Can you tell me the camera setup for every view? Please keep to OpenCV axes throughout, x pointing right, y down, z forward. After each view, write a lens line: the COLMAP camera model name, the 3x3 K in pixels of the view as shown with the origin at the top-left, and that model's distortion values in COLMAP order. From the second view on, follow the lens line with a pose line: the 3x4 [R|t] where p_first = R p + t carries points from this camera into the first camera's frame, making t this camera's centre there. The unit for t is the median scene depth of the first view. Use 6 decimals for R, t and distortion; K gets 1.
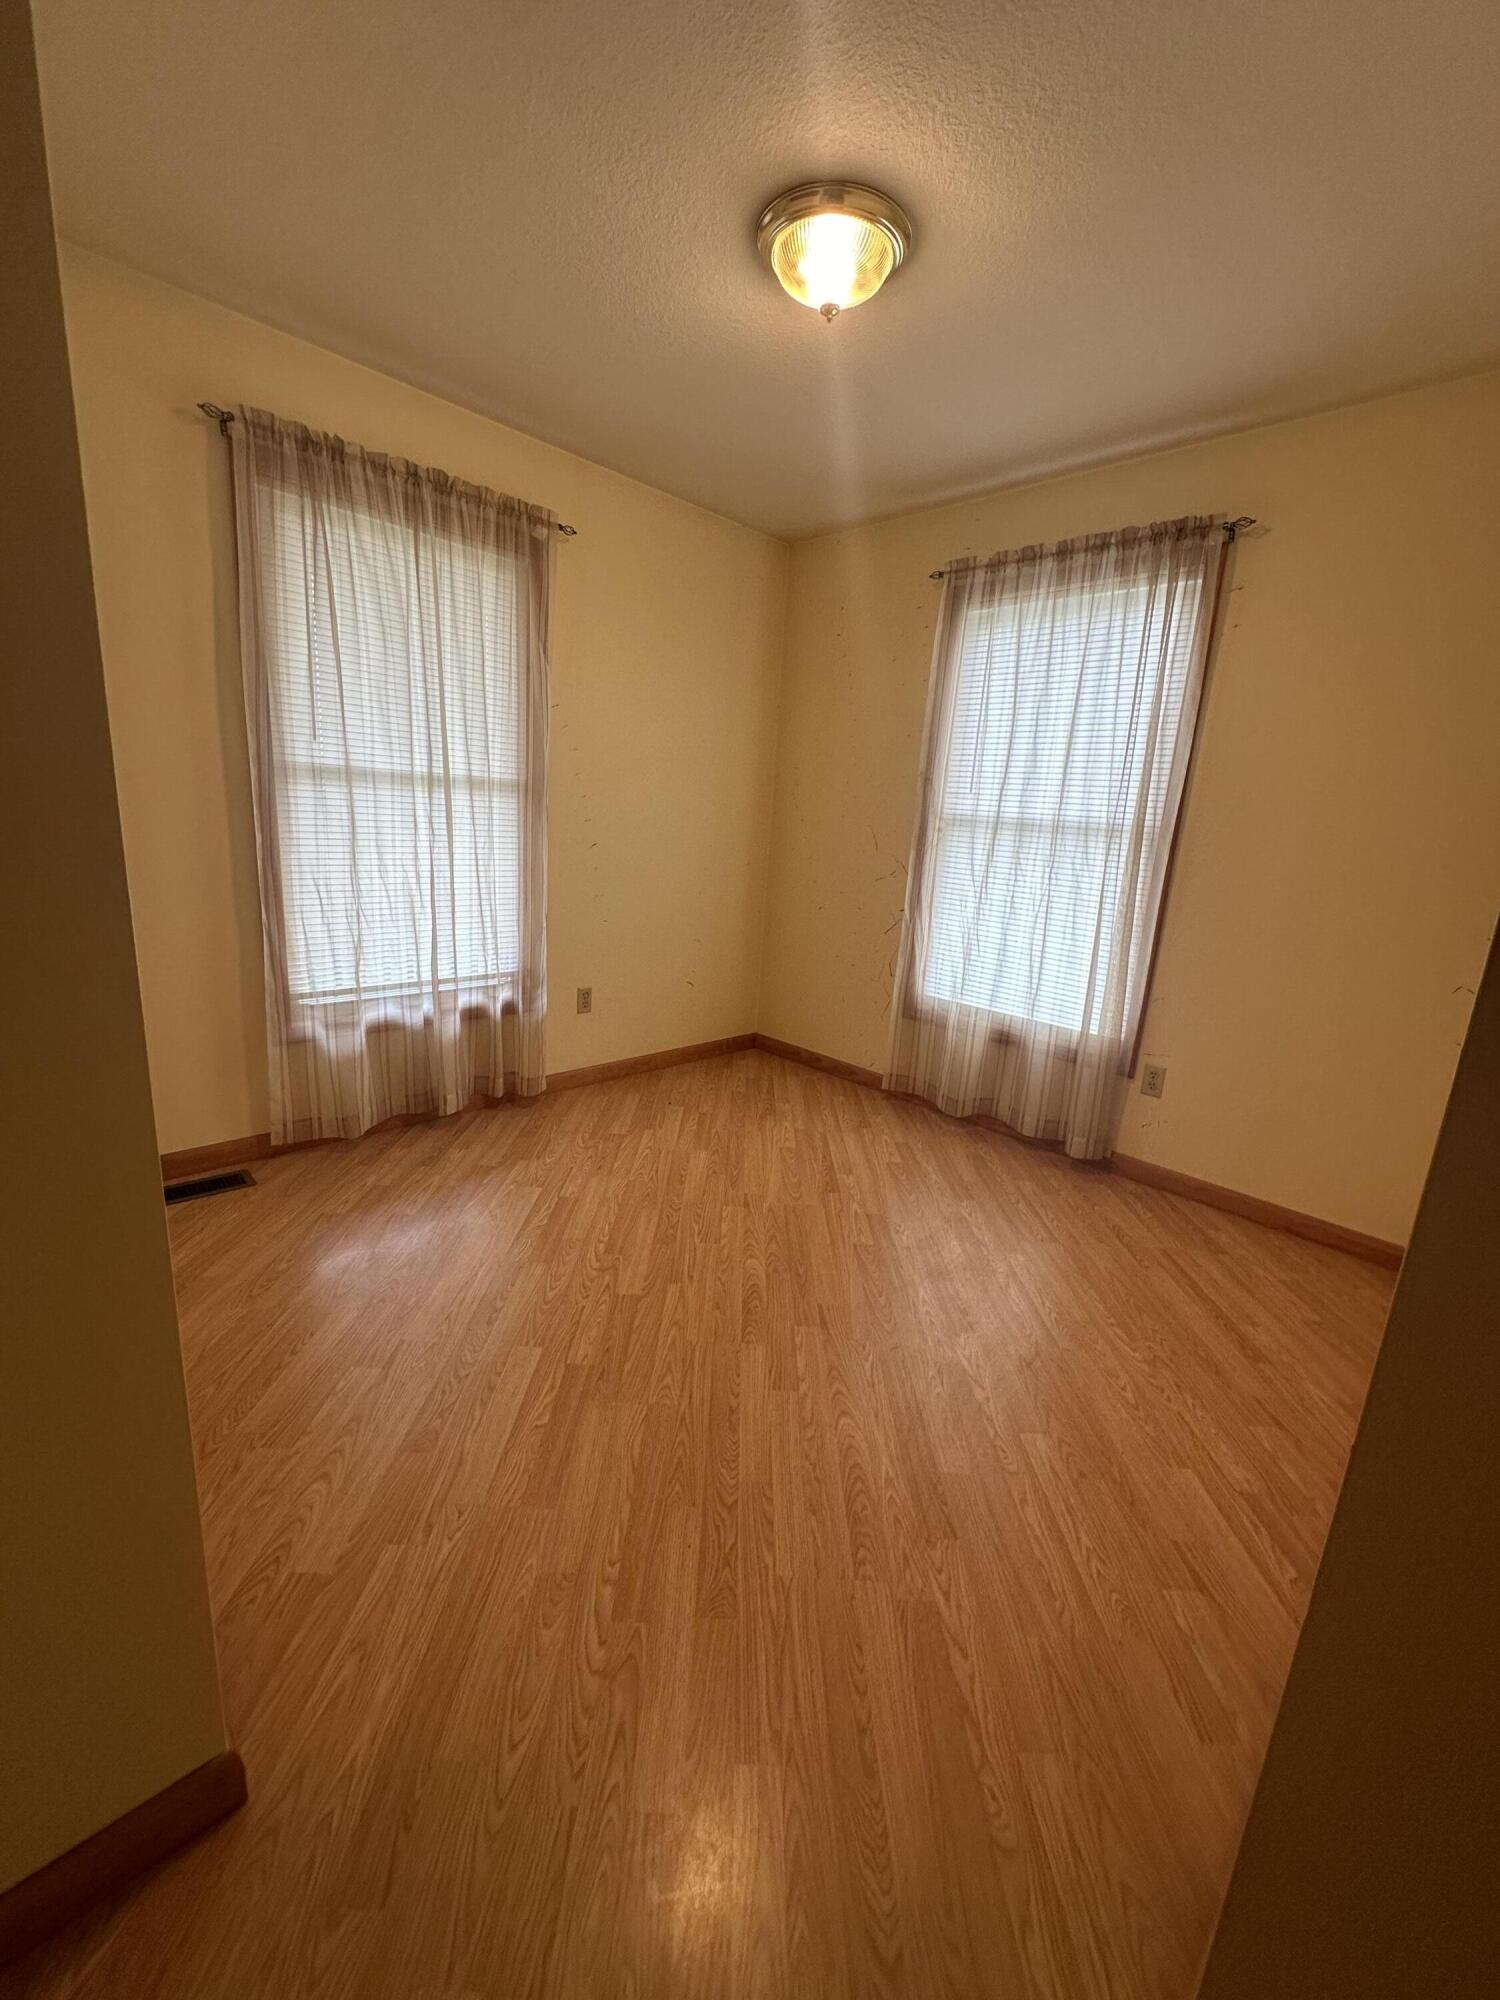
lens RADIAL K [[794.5, 0, 746.4], [0, 794.5, 998.1], [0, 0, 1]] dist [-0.001346, 0.000122]
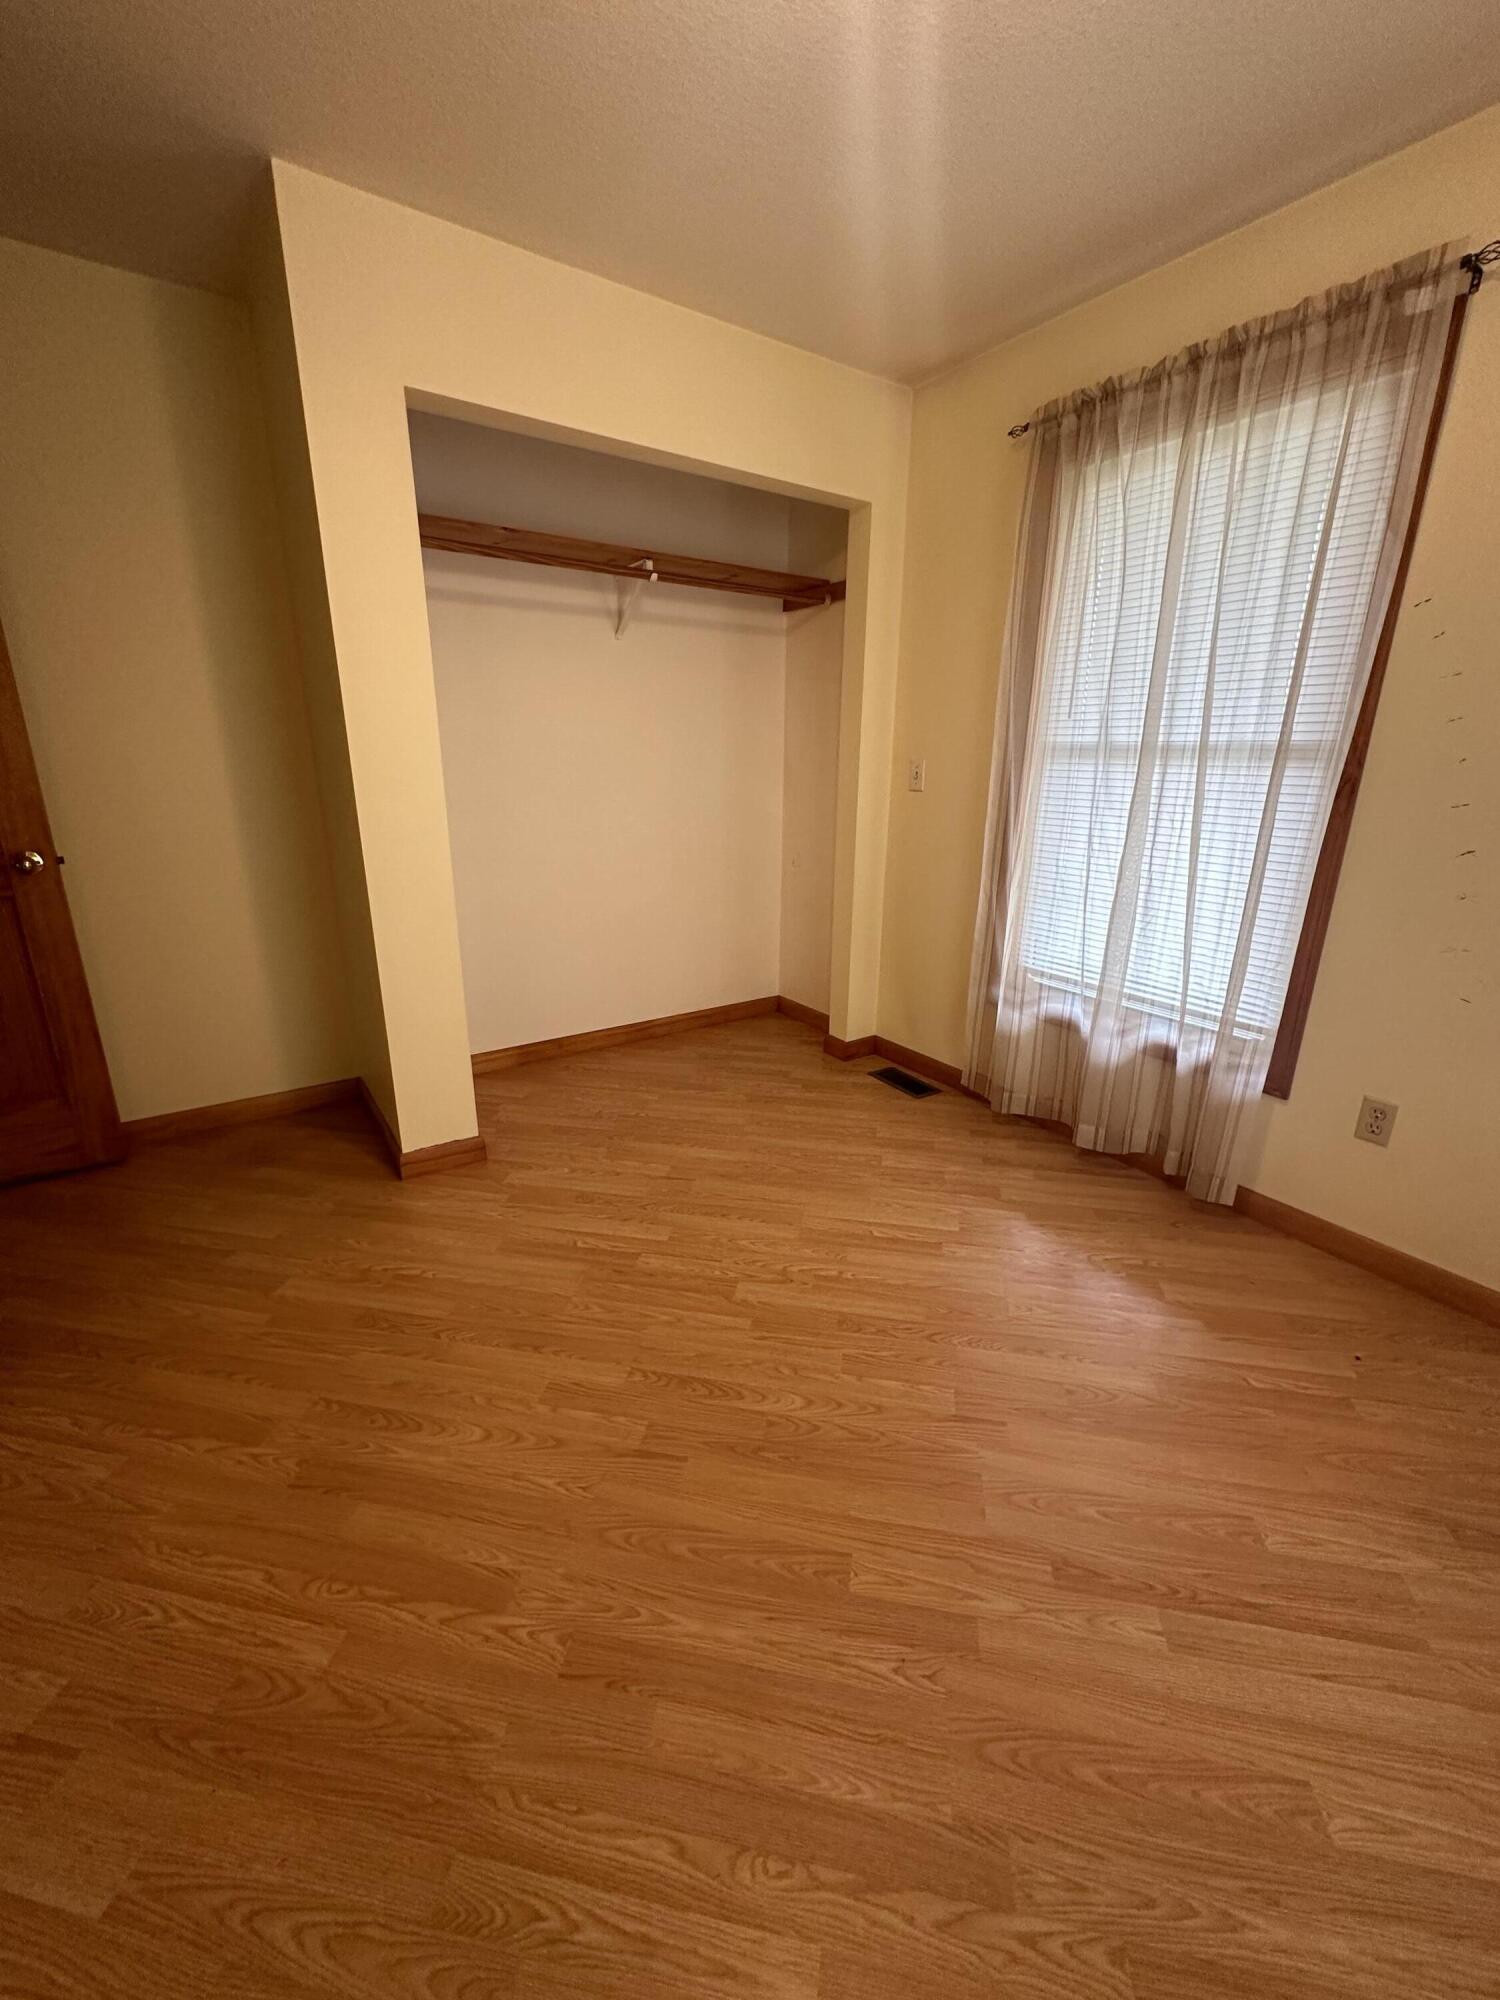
lens RADIAL K [[803.6, 0, 752.4], [0, 803.6, 991.4], [0, 0, 1]] dist [-0.001276, 0.003429]
pose [[-0.173234, 0.220750, -0.959823, 0.548023], [-0.245205, 0.934203, 0.259114, -0.167633], [0.953868, 0.280241, -0.107706, 0.819193]]
